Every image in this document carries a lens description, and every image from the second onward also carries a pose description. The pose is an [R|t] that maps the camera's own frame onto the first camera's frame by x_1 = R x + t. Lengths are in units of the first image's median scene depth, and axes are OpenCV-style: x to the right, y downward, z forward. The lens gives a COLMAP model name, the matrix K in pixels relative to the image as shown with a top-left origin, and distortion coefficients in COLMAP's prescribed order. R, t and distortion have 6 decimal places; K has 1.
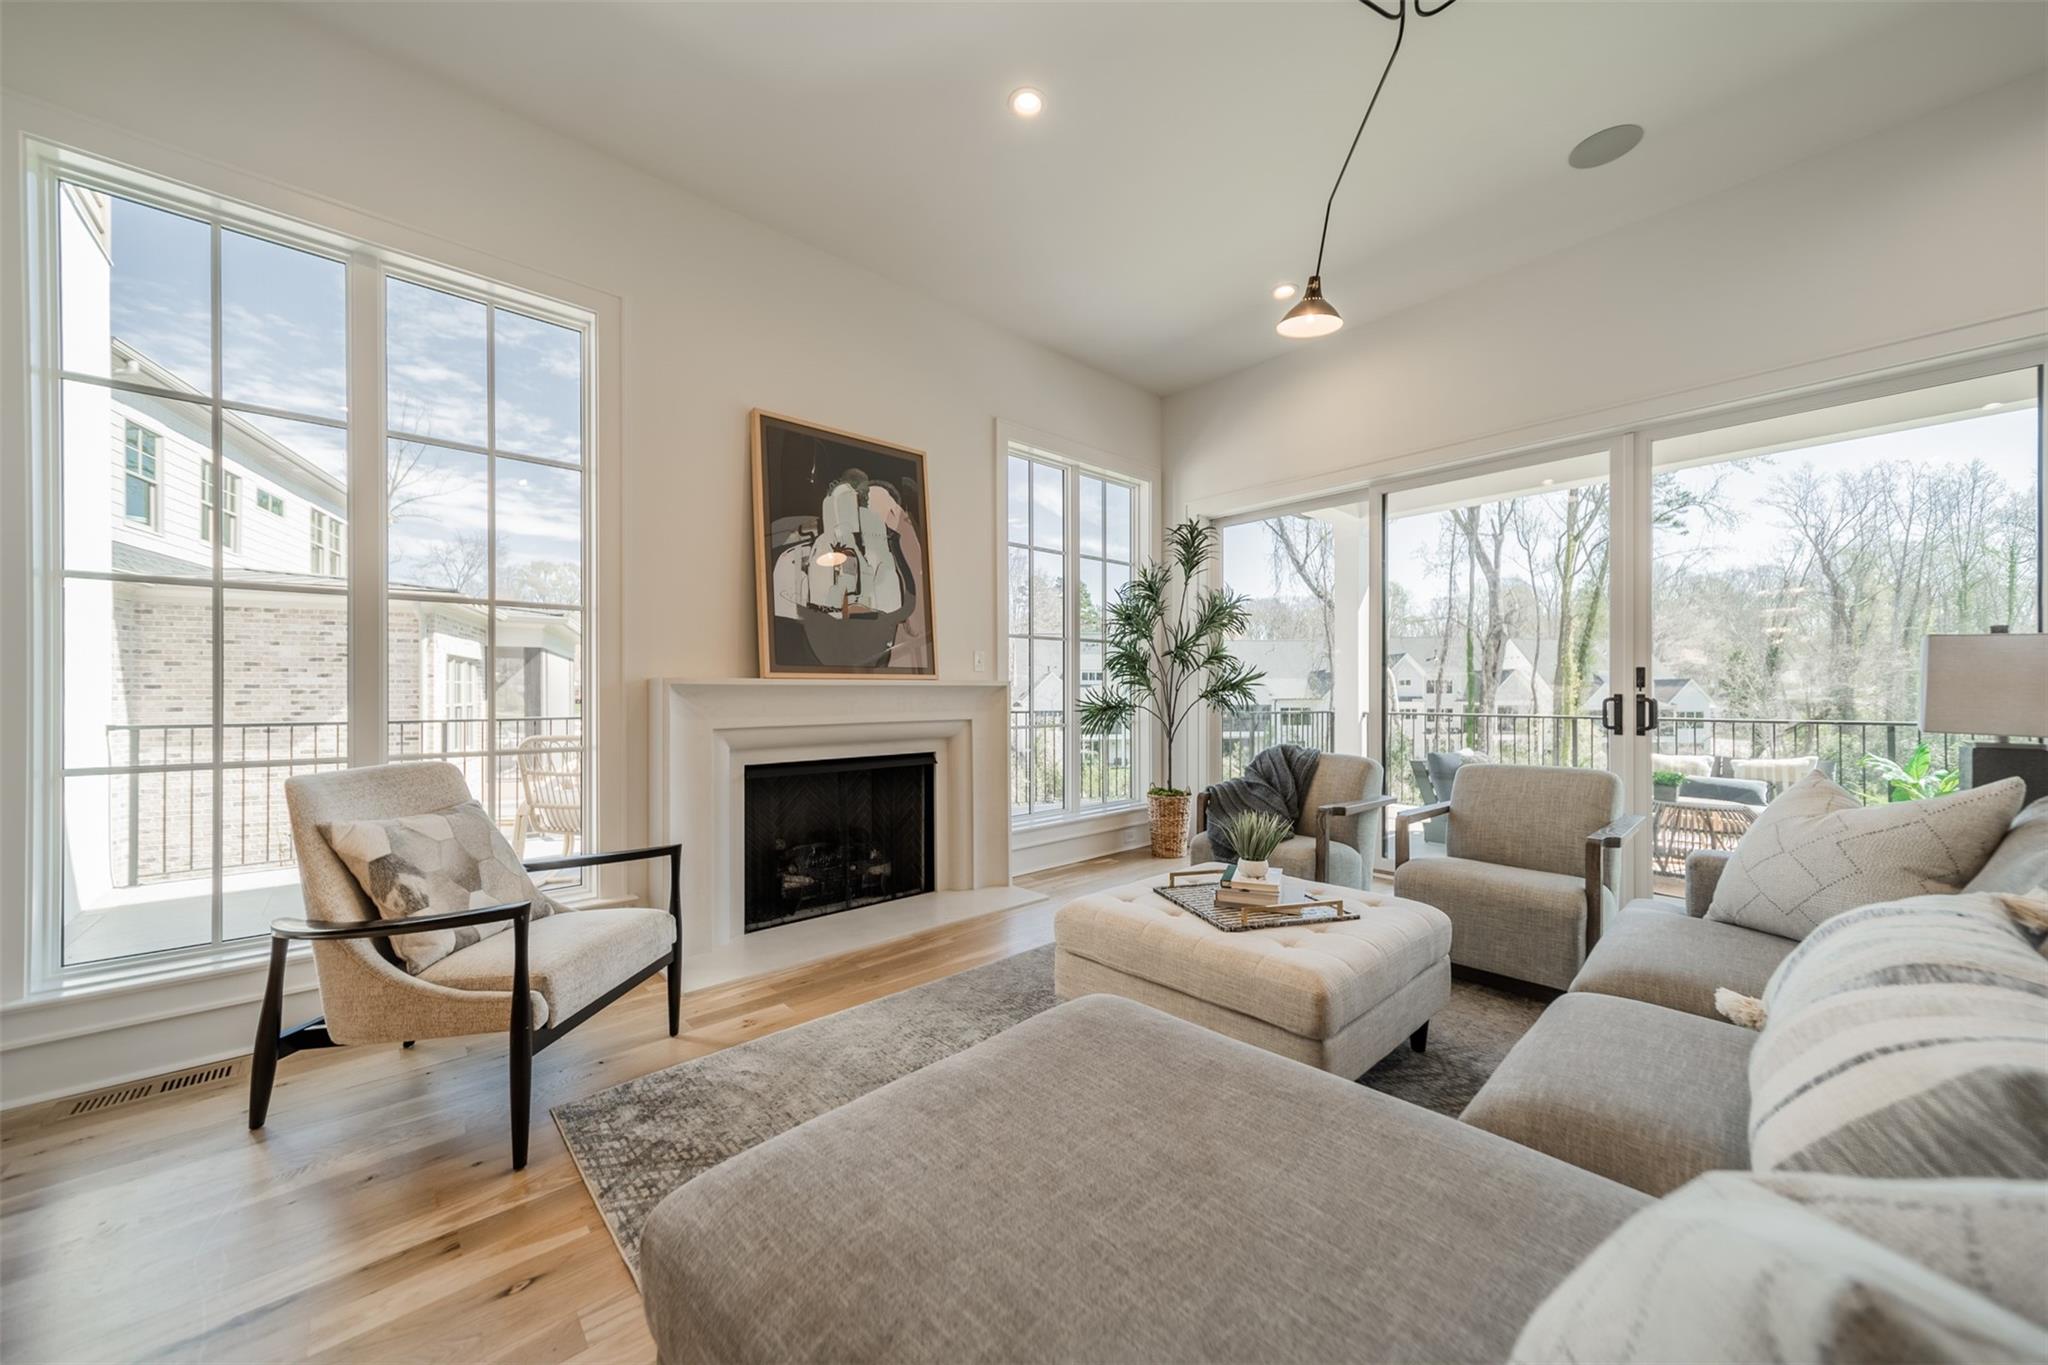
lens RADIAL K [[726.0, 0, 1016.5], [0, 726.0, 680.2], [0, 0, 1]] dist [0.000765, 0.000186]
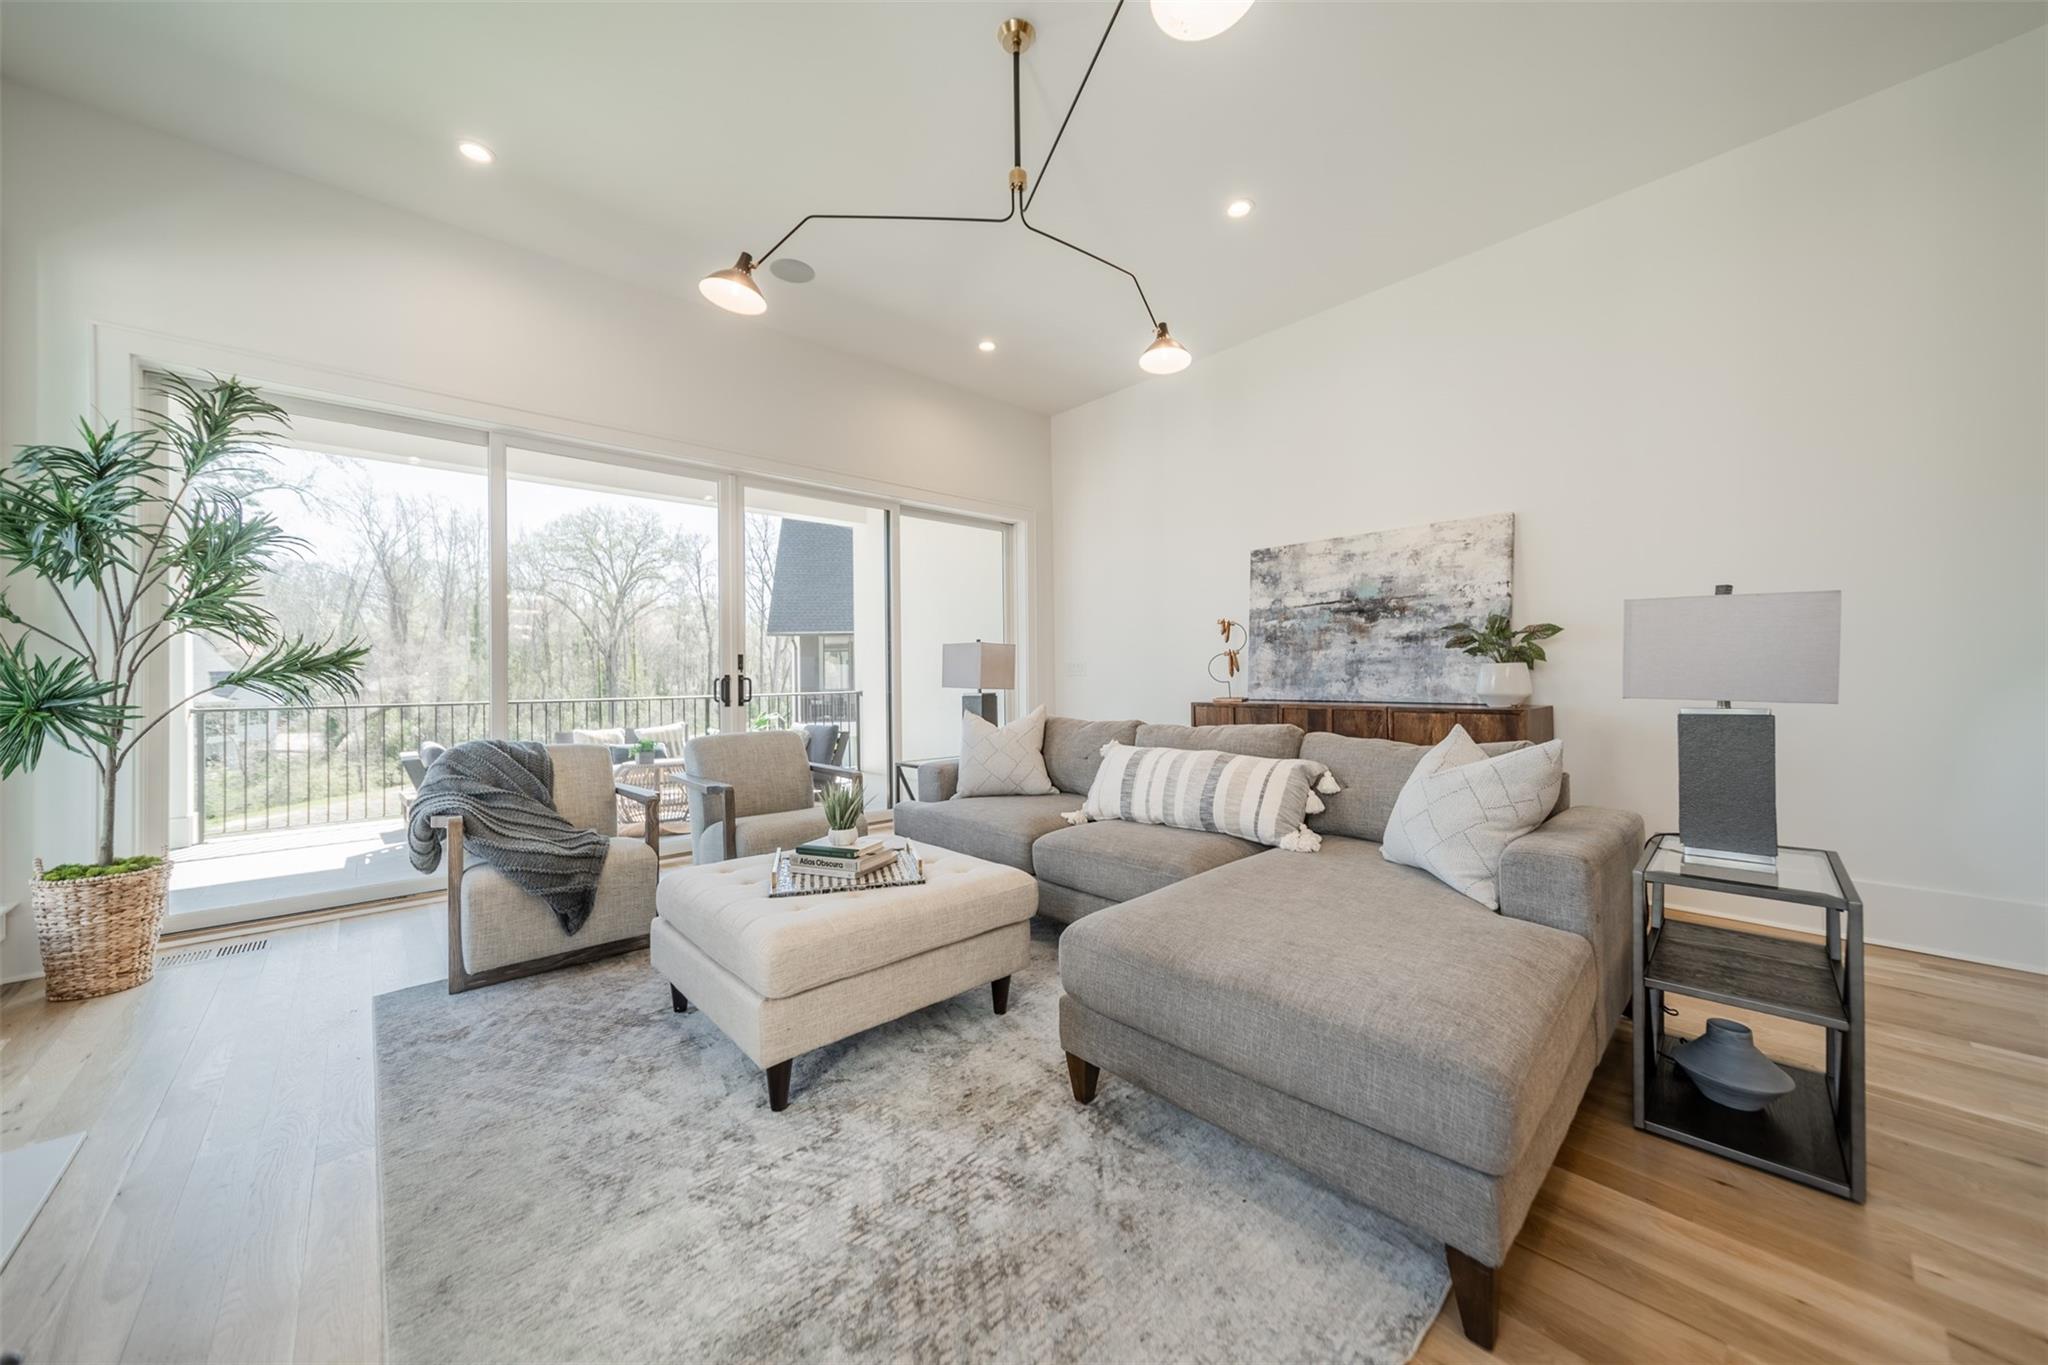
lens RADIAL K [[726.0, 0, 1016.5], [0, 726.0, 680.2], [0, 0, 1]] dist [0.000765, 0.000186]
pose [[0.003530, -0.005059, 0.999981, -0.462069], [-0.004957, 0.999975, 0.005076, 0.019726], [-0.999981, -0.004974, 0.003504, 0.492821]]
